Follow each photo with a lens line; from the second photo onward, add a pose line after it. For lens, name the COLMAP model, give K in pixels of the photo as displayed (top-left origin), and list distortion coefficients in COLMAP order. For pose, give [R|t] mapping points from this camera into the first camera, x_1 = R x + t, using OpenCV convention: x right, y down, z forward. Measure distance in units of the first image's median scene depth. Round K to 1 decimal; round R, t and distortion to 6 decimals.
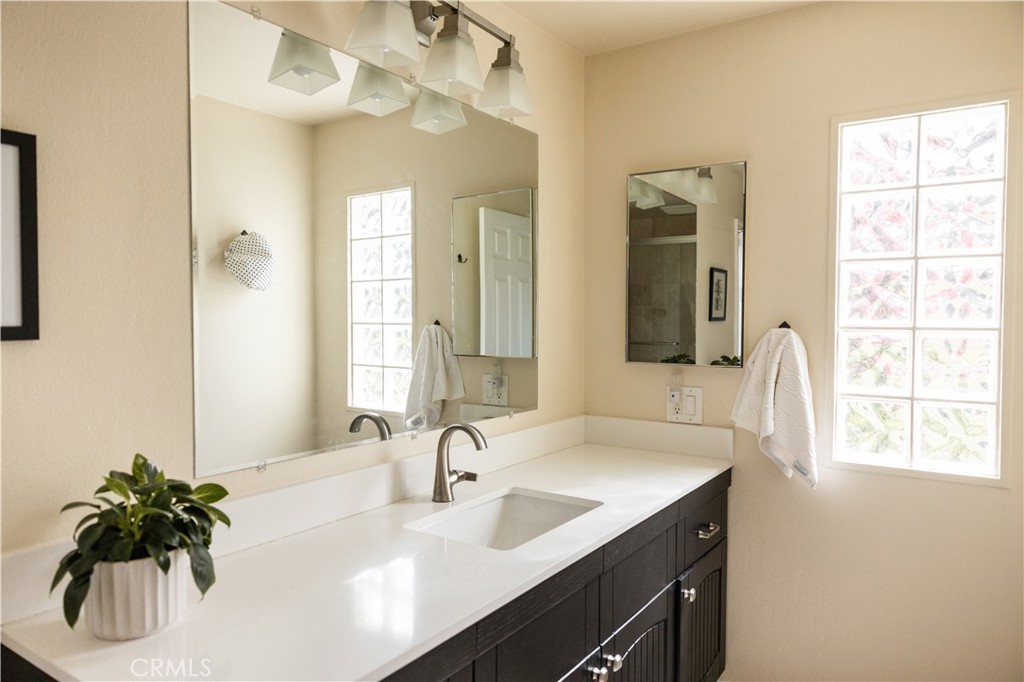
lens RADIAL K [[695.2, 0, 512.0], [0, 695.2, 341.0], [0, 0, 1]] dist [0.004060, 0.006243]
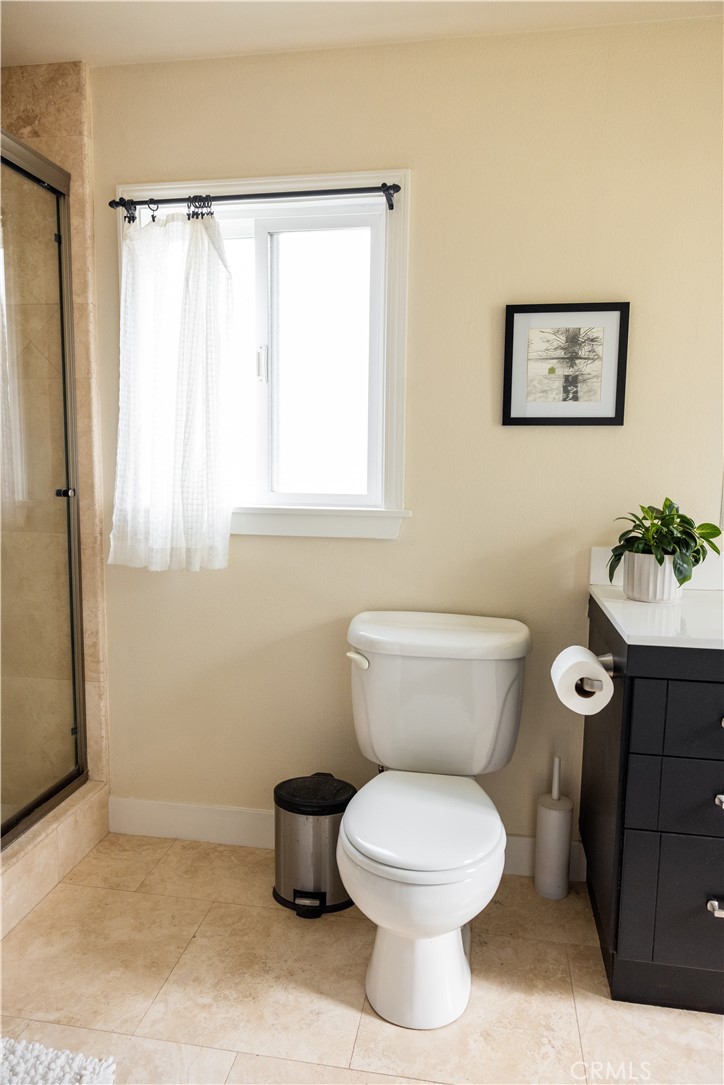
lens RADIAL K [[736.6, 0, 362.0], [0, 736.6, 542.5], [0, 0, 1]] dist [0.004060, 0.006243]
pose [[0.402840, 0.111091, -0.908503, 0.443212], [-0.041412, 0.993802, 0.103159, 0.074798], [0.914333, -0.003934, 0.404944, -0.188662]]
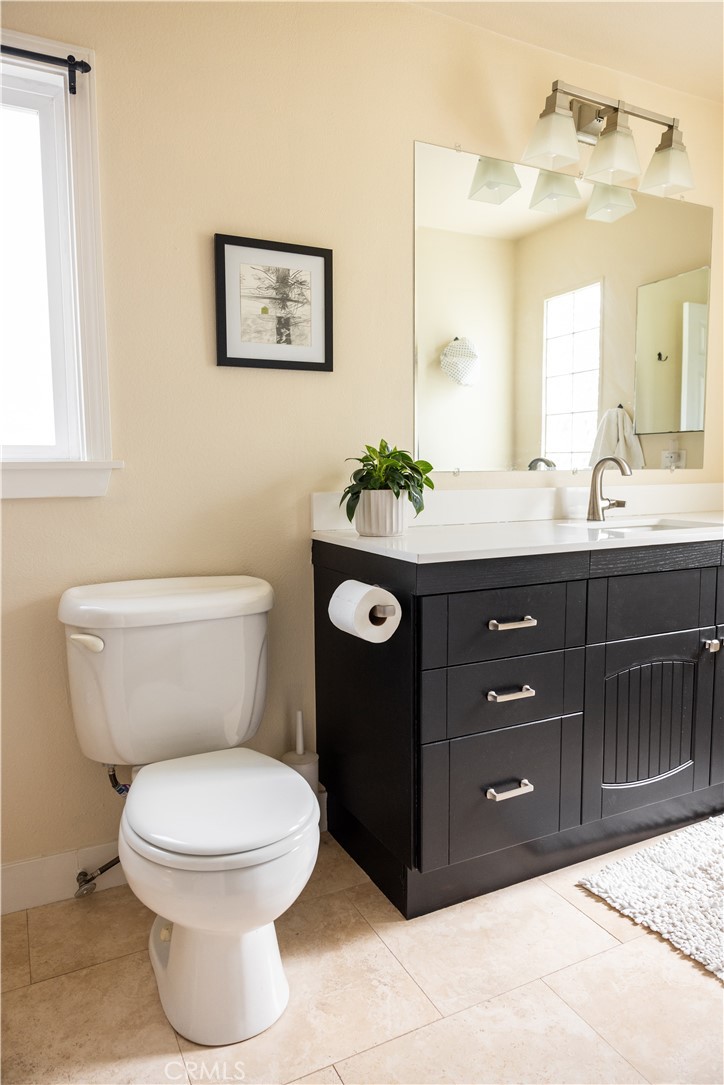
lens RADIAL K [[736.6, 0, 362.0], [0, 736.6, 542.5], [0, 0, 1]] dist [0.004060, 0.006243]
pose [[0.873942, 0.041617, -0.484244, 0.175832], [-0.007998, 0.997424, 0.071287, 0.177474], [0.485964, -0.058428, 0.872024, -0.357138]]
